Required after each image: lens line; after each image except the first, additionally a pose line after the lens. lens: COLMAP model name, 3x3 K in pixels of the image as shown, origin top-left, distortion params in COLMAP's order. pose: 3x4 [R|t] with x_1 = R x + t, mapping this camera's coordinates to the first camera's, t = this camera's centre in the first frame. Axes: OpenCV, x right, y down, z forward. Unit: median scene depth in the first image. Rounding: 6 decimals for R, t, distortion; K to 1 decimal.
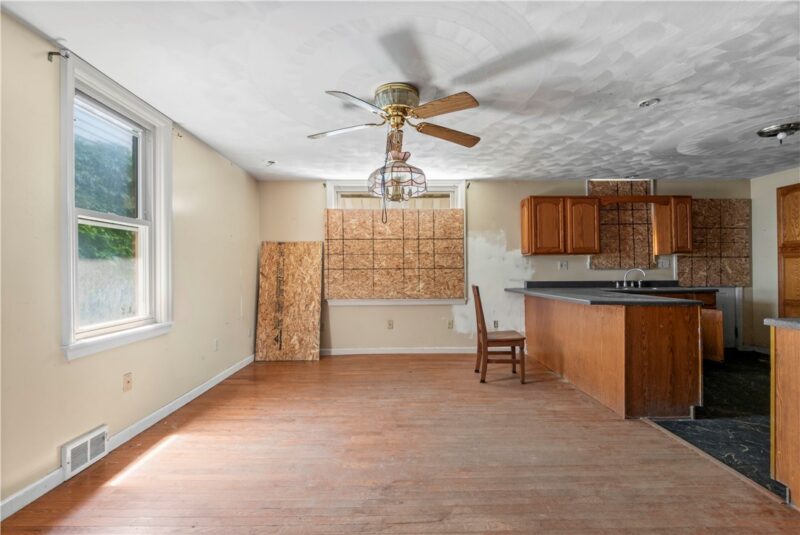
lens RADIAL K [[345.3, 0, 400.0], [0, 345.3, 267.5], [0, 0, 1]] dist [-0.000514, -0.000077]
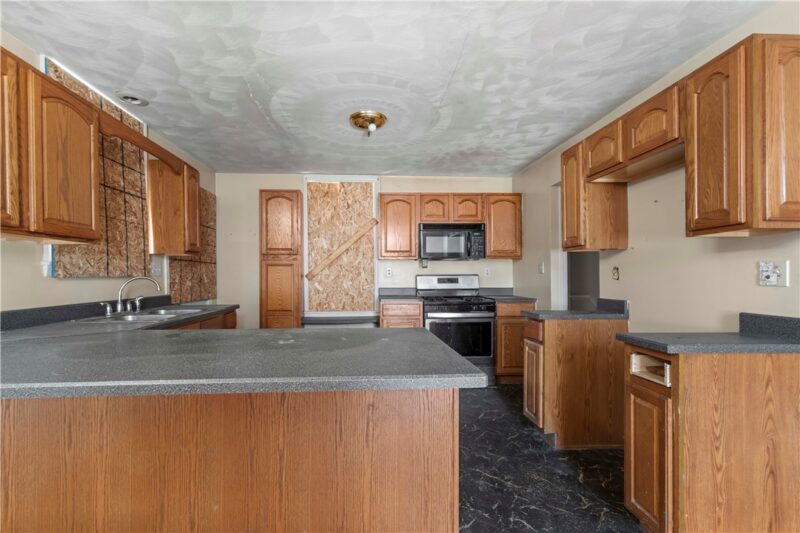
lens RADIAL K [[361.4, 0, 381.4], [0, 361.4, 278.2], [0, 0, 1]] dist [-0.000776, 0.000062]
pose [[-0.030190, -0.000729, 0.999544, 0.126460], [-0.008013, 0.999968, 0.000487, 0.002517], [-0.999512, -0.007994, -0.030194, 0.717058]]
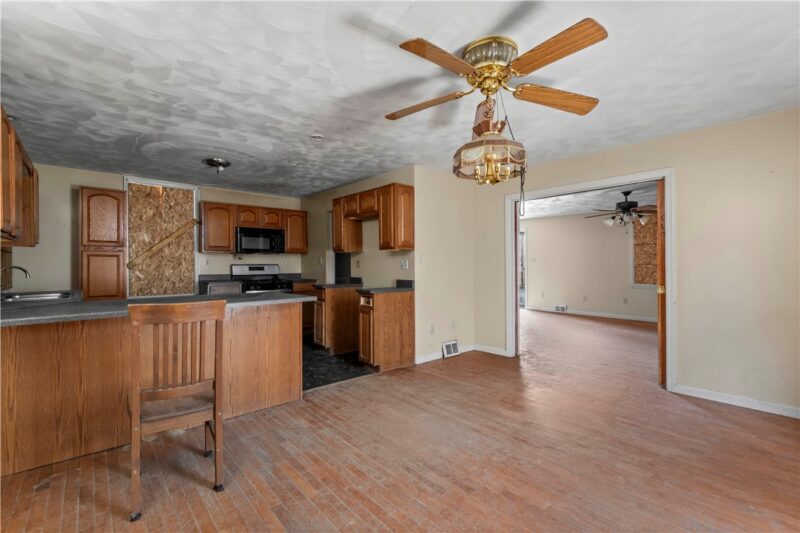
lens RADIAL K [[351.7, 0, 400.0], [0, 351.7, 266.5], [0, 0, 1]] dist [-0.001363, -0.000149]
pose [[-0.646469, 0.001701, 0.762939, -0.280841], [-0.003216, 0.999983, -0.004954, 0.004889], [-0.762934, -0.005656, -0.646452, 0.965379]]
